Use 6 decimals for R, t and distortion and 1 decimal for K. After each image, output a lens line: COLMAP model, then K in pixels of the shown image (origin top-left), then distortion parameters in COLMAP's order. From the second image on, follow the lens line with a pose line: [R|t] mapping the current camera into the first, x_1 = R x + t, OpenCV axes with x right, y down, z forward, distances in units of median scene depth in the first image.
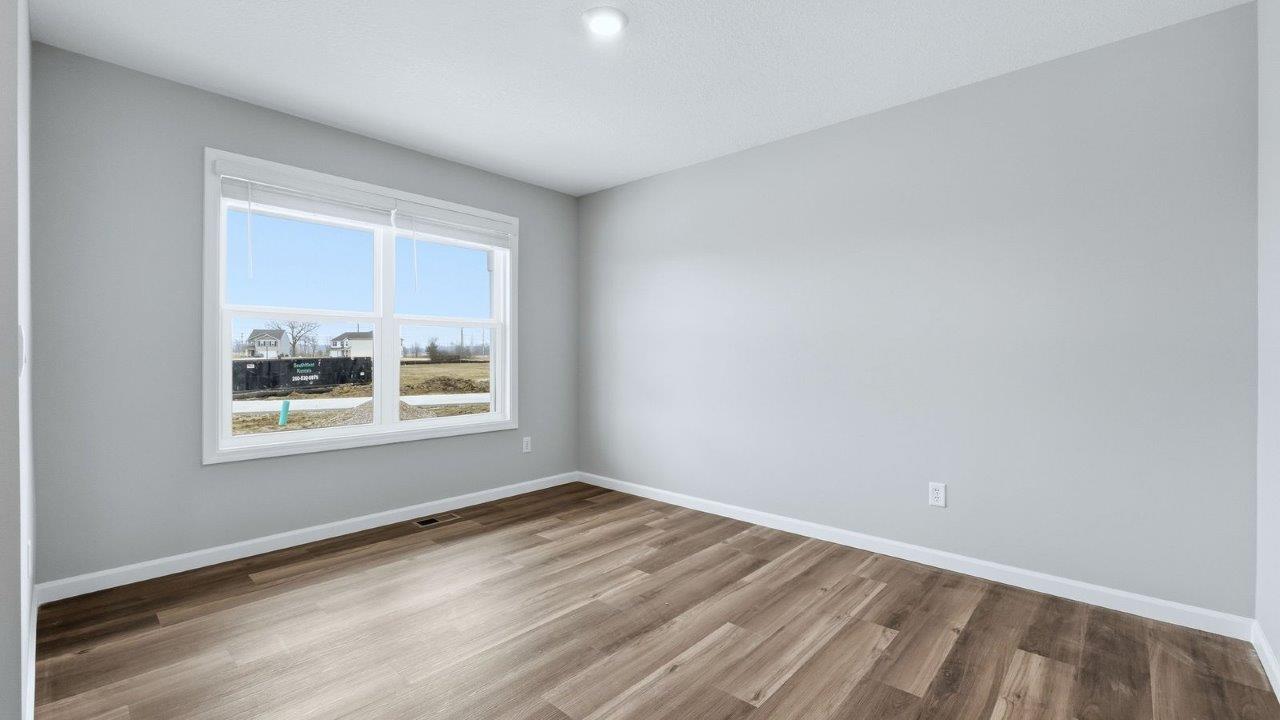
lens RADIAL K [[536.8, 0, 640.5], [0, 536.8, 367.2], [0, 0, 1]] dist [-0.001374, -0.000960]
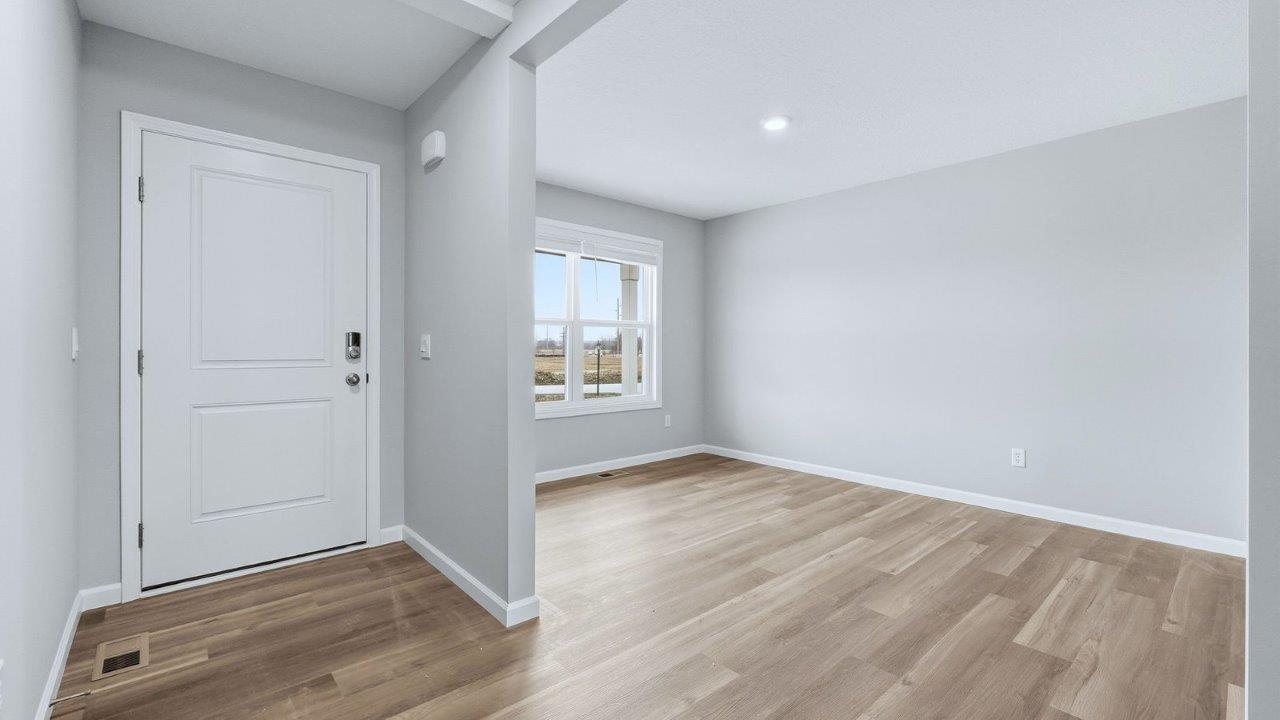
lens RADIAL K [[536.8, 0, 635.1], [0, 536.8, 364.0], [0, 0, 1]] dist [-0.001374, -0.000960]
pose [[0.993484, 0.004136, -0.113896, -0.193592], [-0.003662, 0.999984, 0.004368, 0.007469], [0.113912, -0.003922, 0.993483, -0.344235]]
